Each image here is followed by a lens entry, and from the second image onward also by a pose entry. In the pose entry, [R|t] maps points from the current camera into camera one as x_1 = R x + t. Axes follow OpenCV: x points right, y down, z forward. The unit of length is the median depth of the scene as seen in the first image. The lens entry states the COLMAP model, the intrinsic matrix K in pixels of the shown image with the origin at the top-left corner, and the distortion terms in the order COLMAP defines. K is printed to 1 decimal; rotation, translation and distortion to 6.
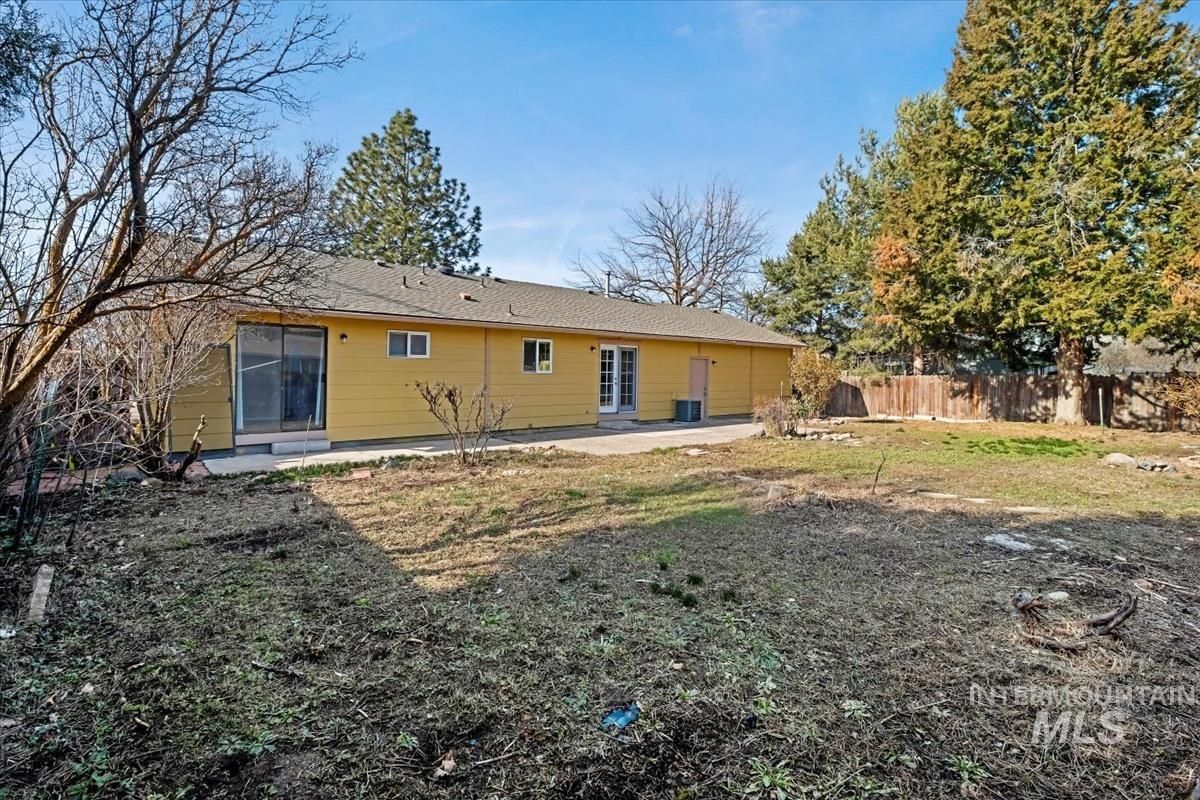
lens RADIAL K [[526.3, 0, 594.3], [0, 526.3, 387.7], [0, 0, 1]] dist [-0.013687, -0.000577]
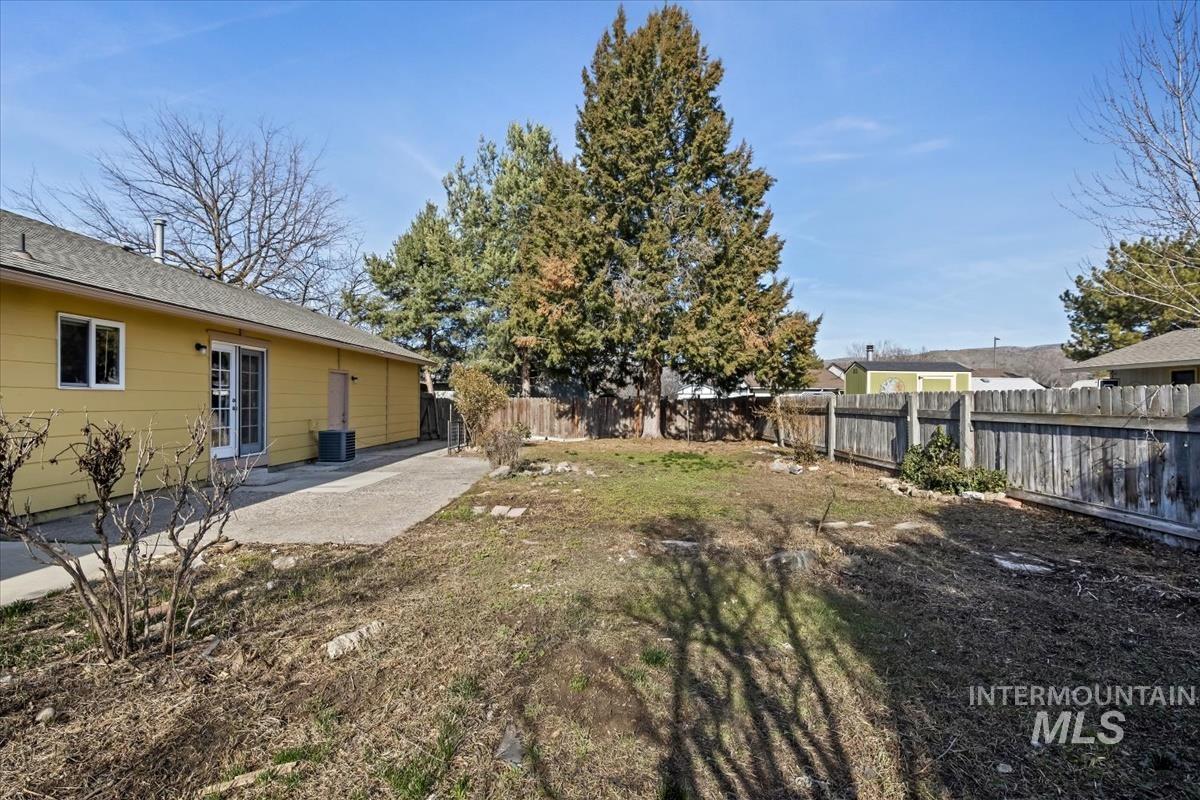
lens RADIAL K [[542.7, 0, 590.2], [0, 542.7, 415.8], [0, 0, 1]] dist [0.000816, -0.000181]
pose [[0.642379, -0.017504, 0.766187, -0.170355], [0.005580, 0.999819, 0.018164, -0.008149], [-0.766367, -0.007393, 0.642360, 0.283552]]
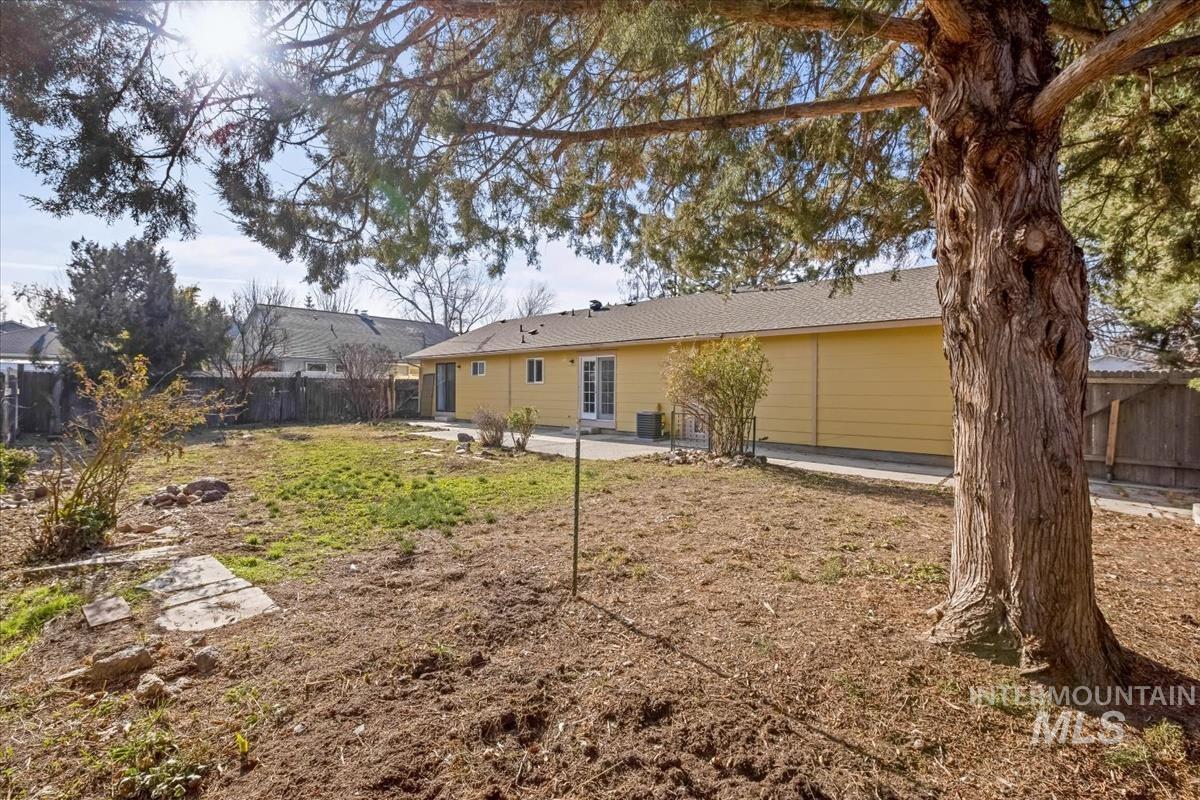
lens RADIAL K [[526.3, 0, 594.3], [0, 526.3, 387.7], [0, 0, 1]] dist [-0.013687, -0.000577]
pose [[0.142876, 0.001019, -0.989740, 1.061699], [-0.014439, 0.999895, -0.001055, -0.016114], [0.989635, 0.014442, 0.142876, 0.829034]]
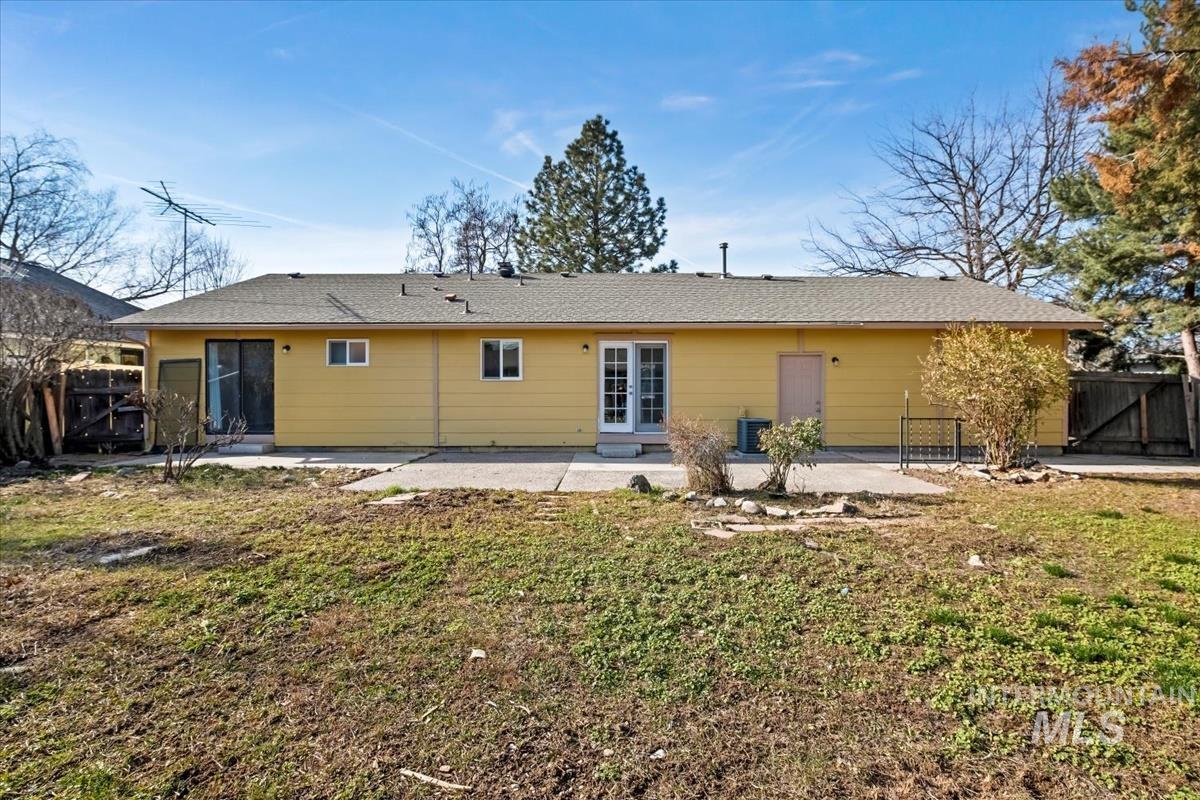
lens RADIAL K [[526.3, 0, 594.3], [0, 526.3, 387.7], [0, 0, 1]] dist [-0.013687, -0.000577]
pose [[0.774623, -0.000417, -0.632424, 0.457843], [-0.008529, 0.999902, -0.011107, -0.007133], [0.632366, 0.013998, 0.774543, 0.389325]]
